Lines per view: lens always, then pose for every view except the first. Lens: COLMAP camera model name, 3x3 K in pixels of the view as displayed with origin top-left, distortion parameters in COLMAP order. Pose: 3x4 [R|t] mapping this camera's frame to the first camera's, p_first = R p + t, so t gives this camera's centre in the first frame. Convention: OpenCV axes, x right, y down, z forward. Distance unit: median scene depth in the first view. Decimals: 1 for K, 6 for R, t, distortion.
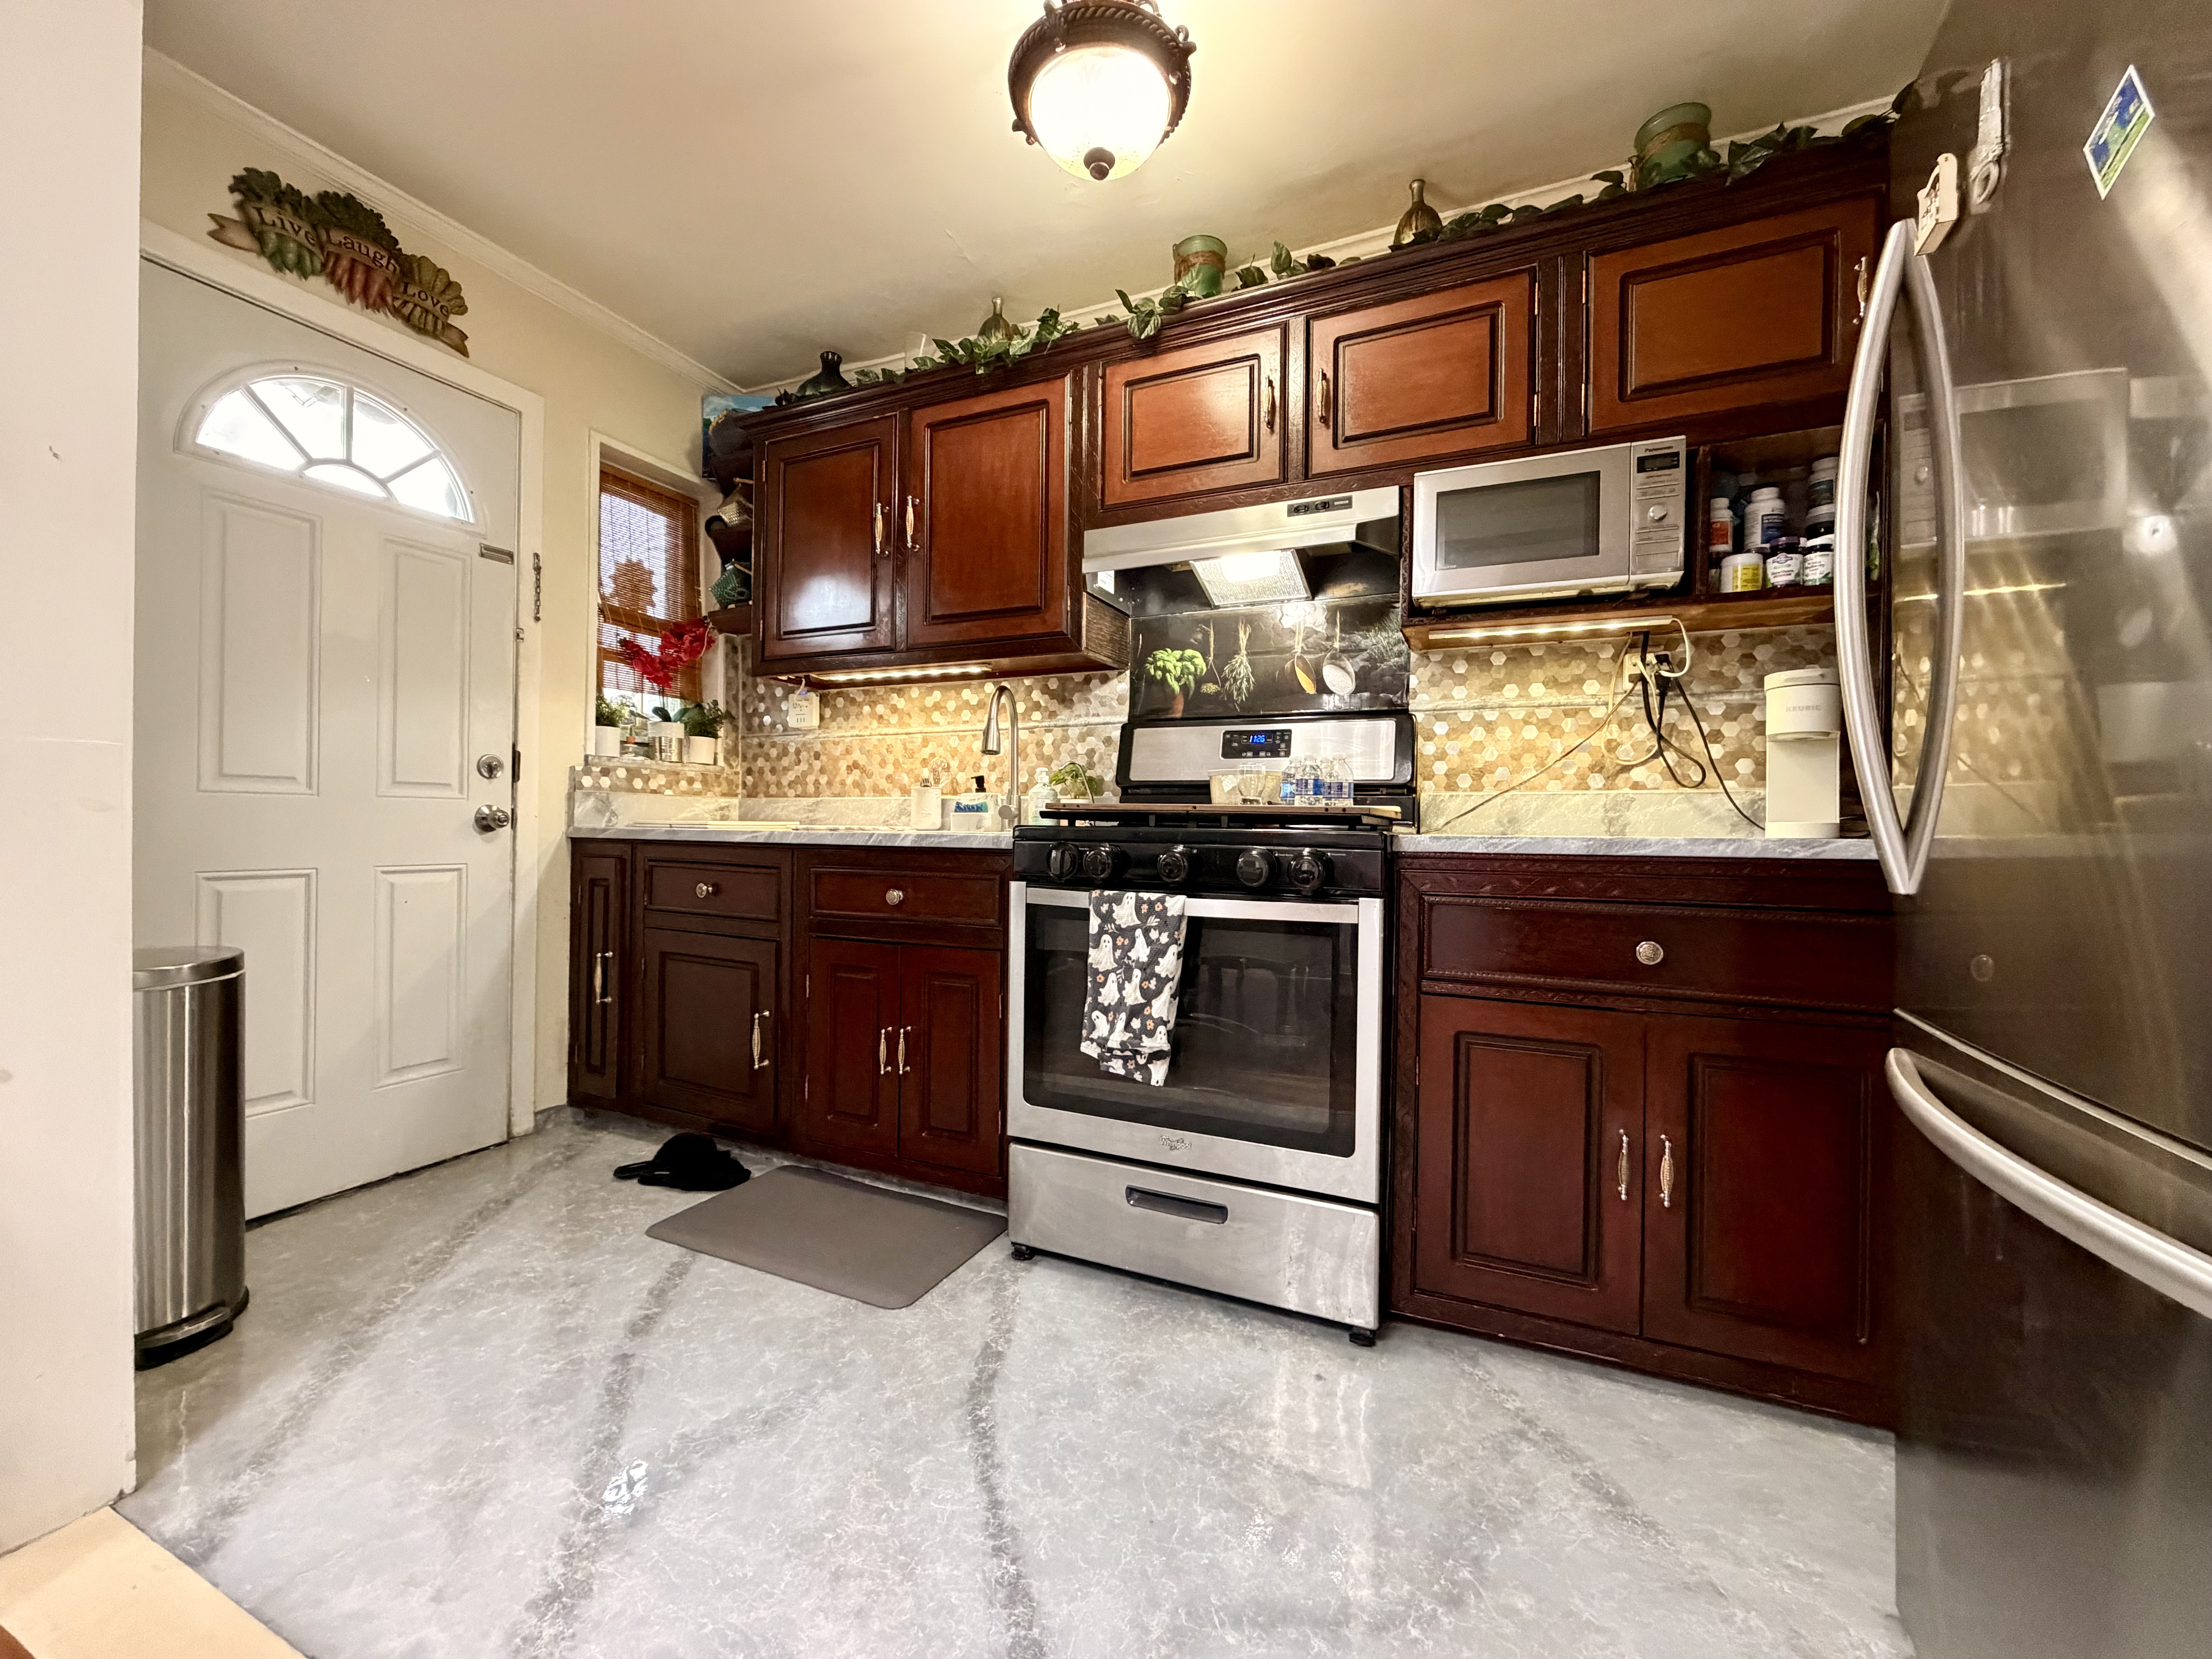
lens RADIAL K [[879.2, 0, 1102.6], [0, 879.2, 826.3], [0, 0, 1]] dist [-0.000169, 0.000232]
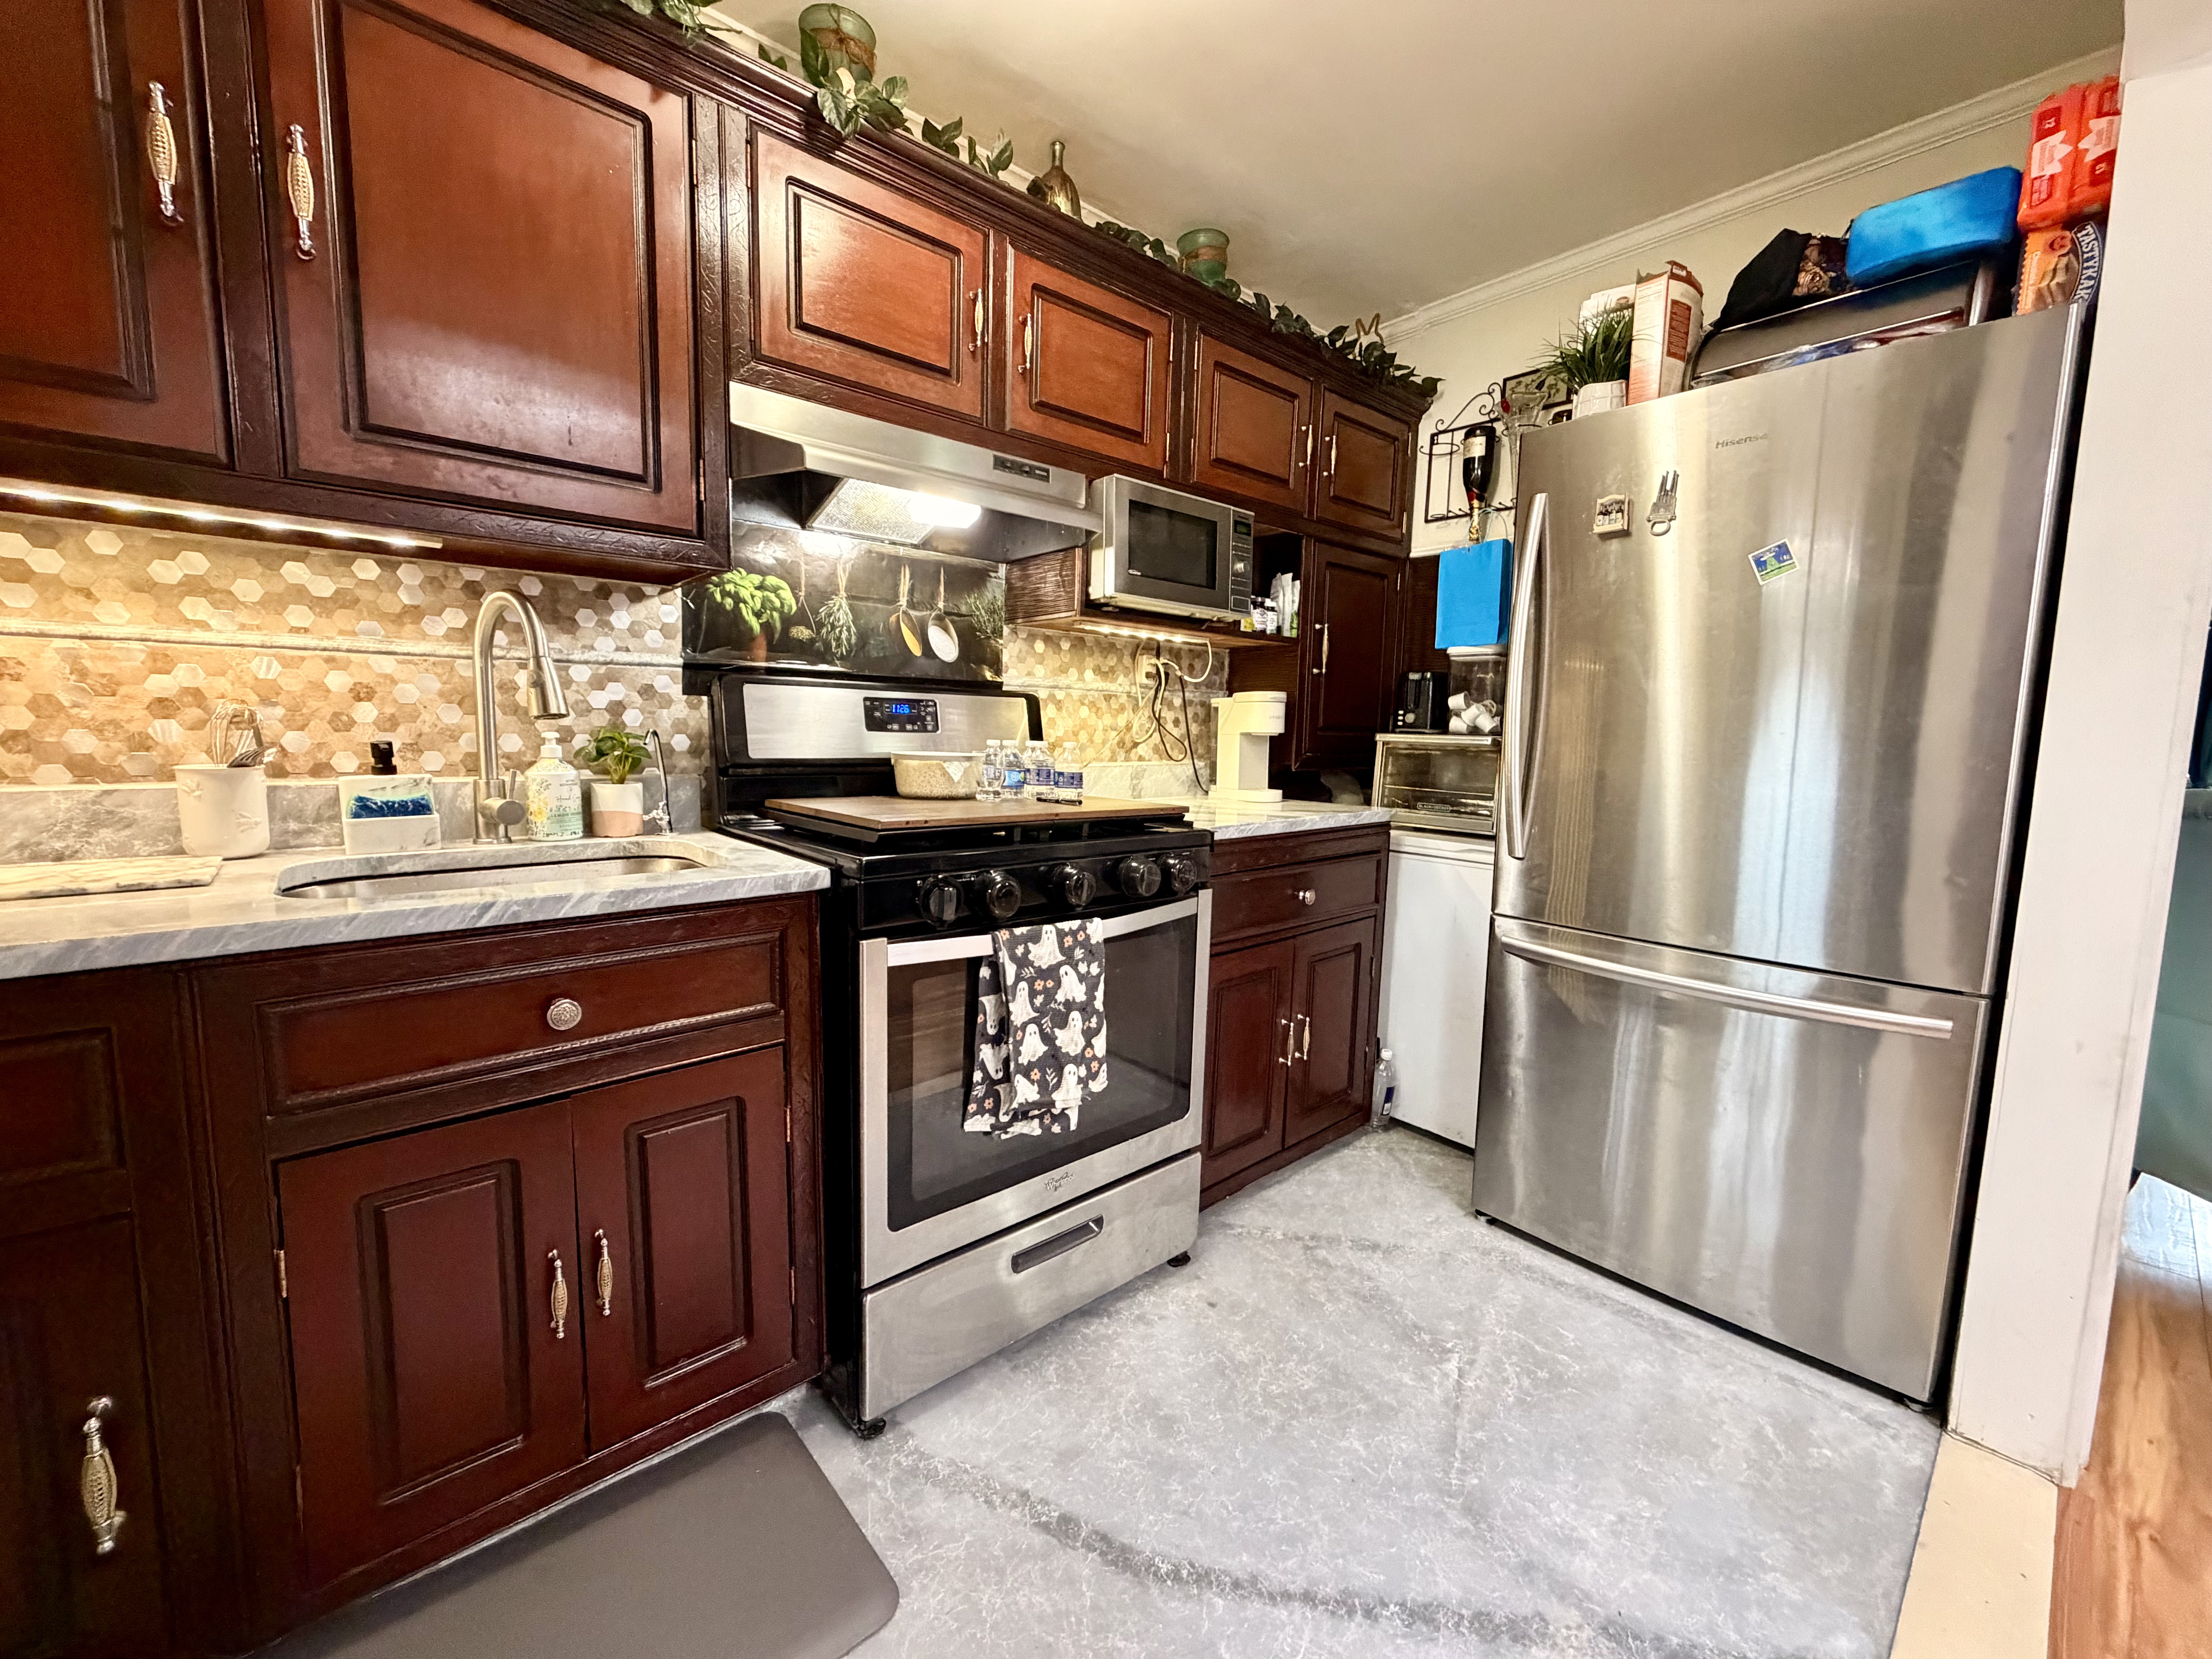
lens RADIAL K [[879.2, 0, 1102.6], [0, 879.2, 826.3], [0, 0, 1]] dist [-0.000169, 0.000232]
pose [[0.410622, -0.105987, 0.905625, -0.611405], [-0.014547, 0.992333, 0.122731, -0.107992], [-0.911689, -0.063570, 0.405932, 0.536752]]
